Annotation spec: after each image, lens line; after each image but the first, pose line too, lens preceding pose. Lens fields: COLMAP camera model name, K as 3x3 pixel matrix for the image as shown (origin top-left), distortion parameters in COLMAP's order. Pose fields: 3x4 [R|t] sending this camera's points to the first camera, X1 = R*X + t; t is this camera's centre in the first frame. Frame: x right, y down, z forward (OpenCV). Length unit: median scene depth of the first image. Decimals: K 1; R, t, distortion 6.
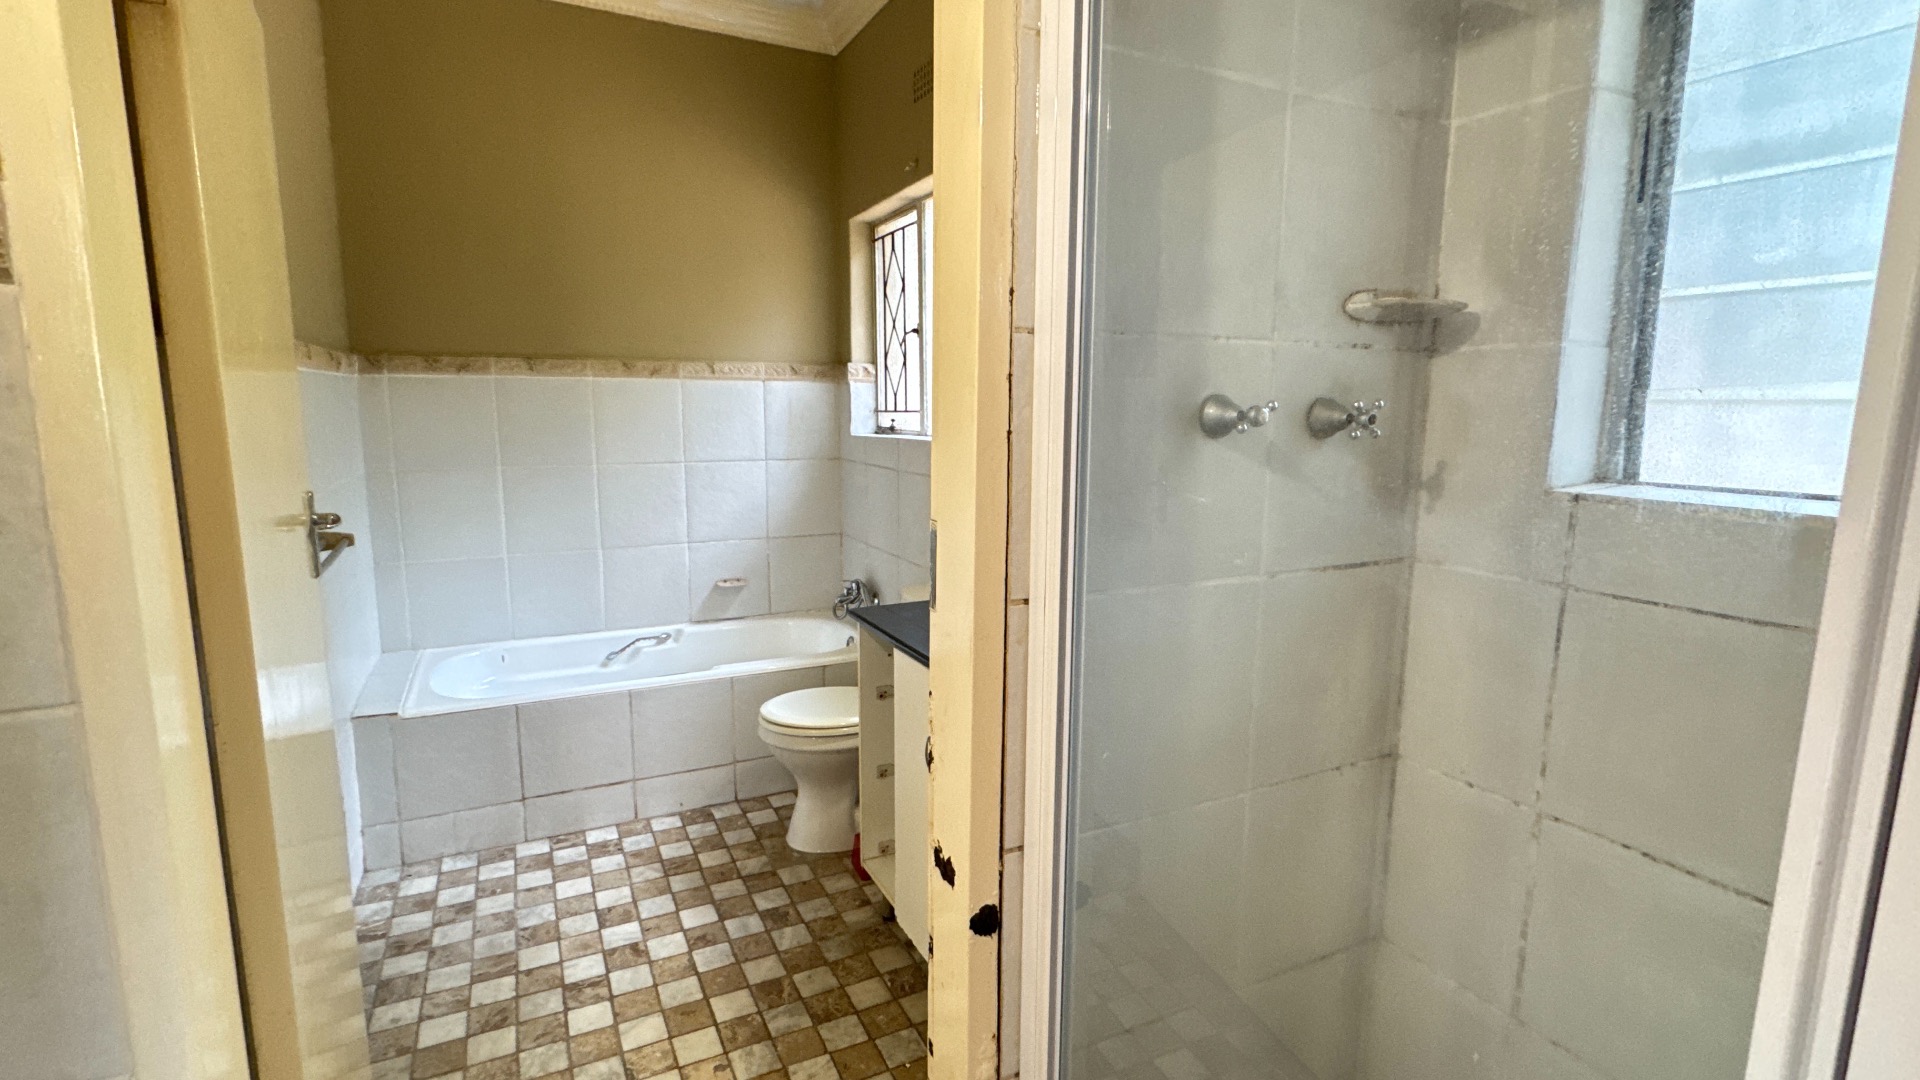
lens RADIAL K [[881.1, 0, 953.0], [0, 881.1, 539.4], [0, 0, 1]] dist [0.002648, 0.000553]
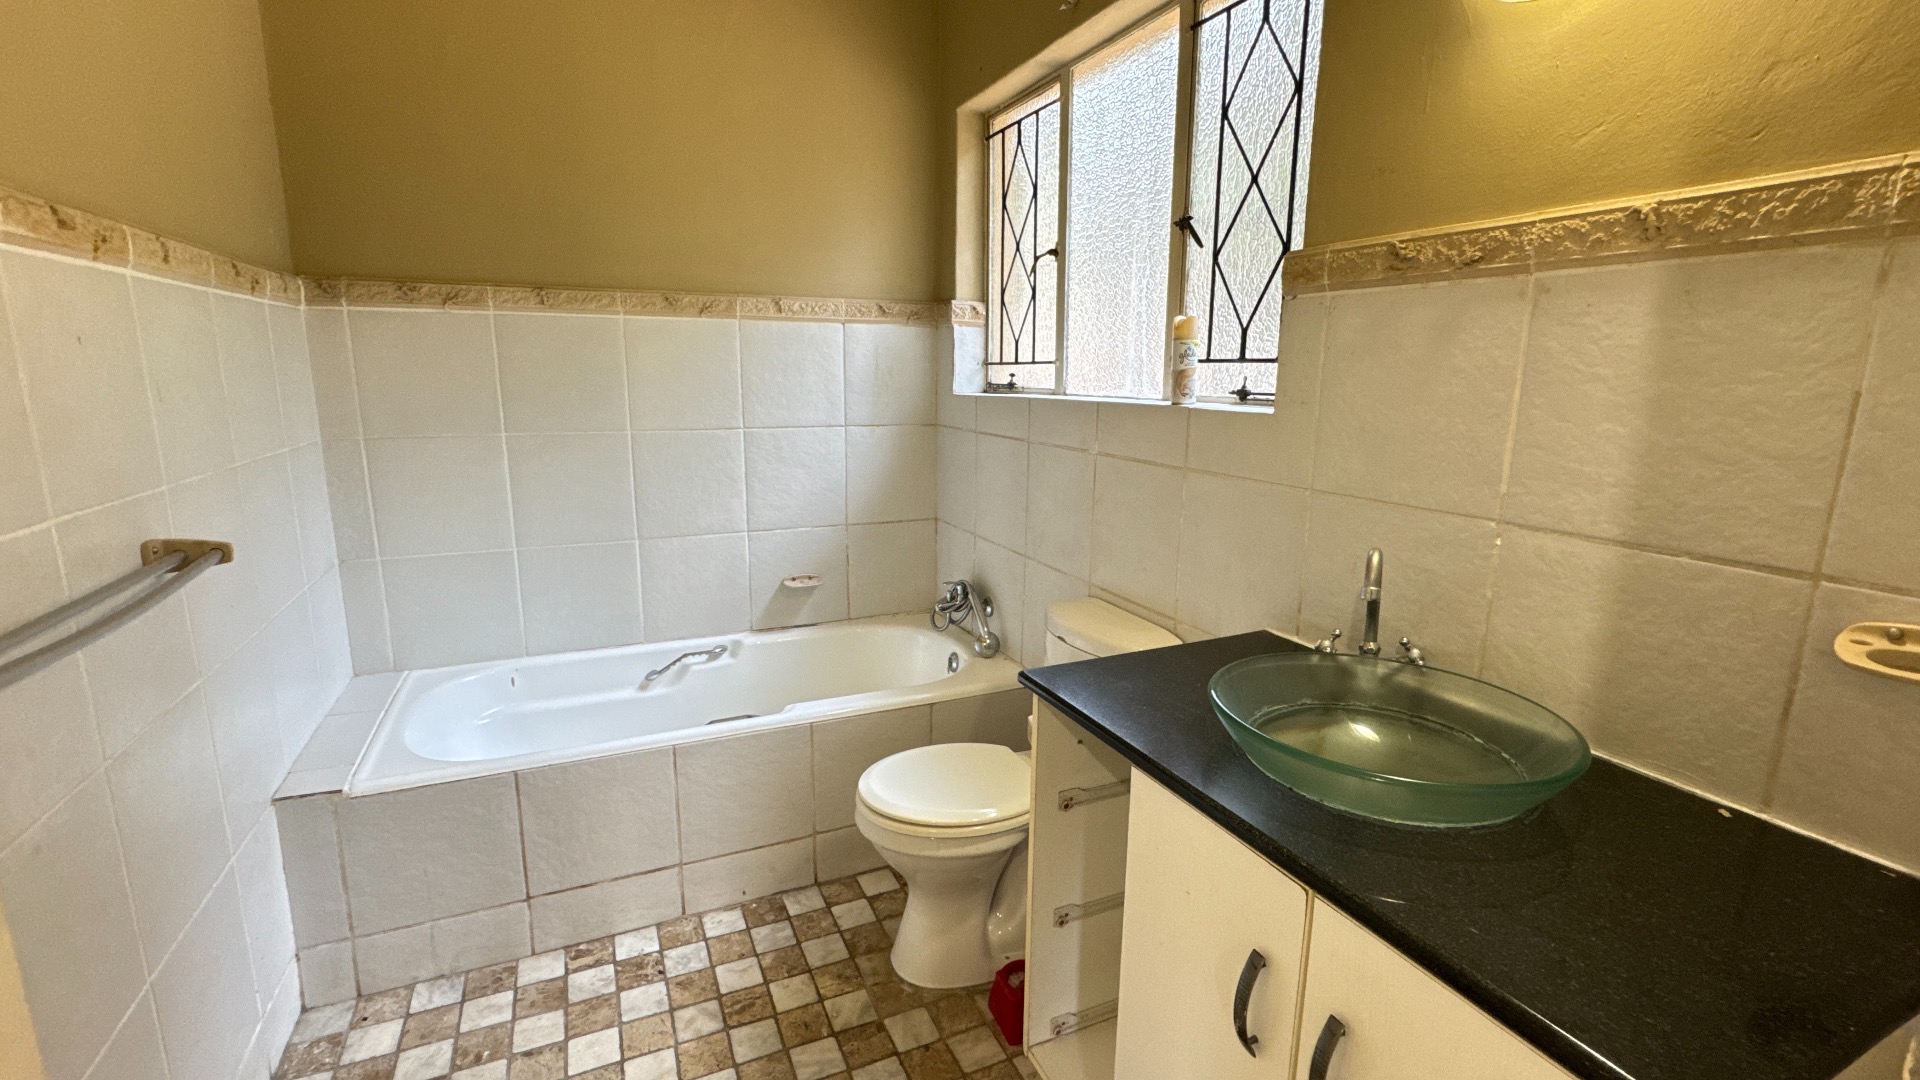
lens RADIAL K [[840.8, 0, 960.8], [0, 840.8, 540.3], [0, 0, 1]] dist [-0.000386, -0.000233]
pose [[0.999553, 0.010410, -0.028020, -0.102102], [-0.009074, 0.998835, 0.047398, -0.028629], [0.028481, -0.047123, 0.998483, 0.292845]]
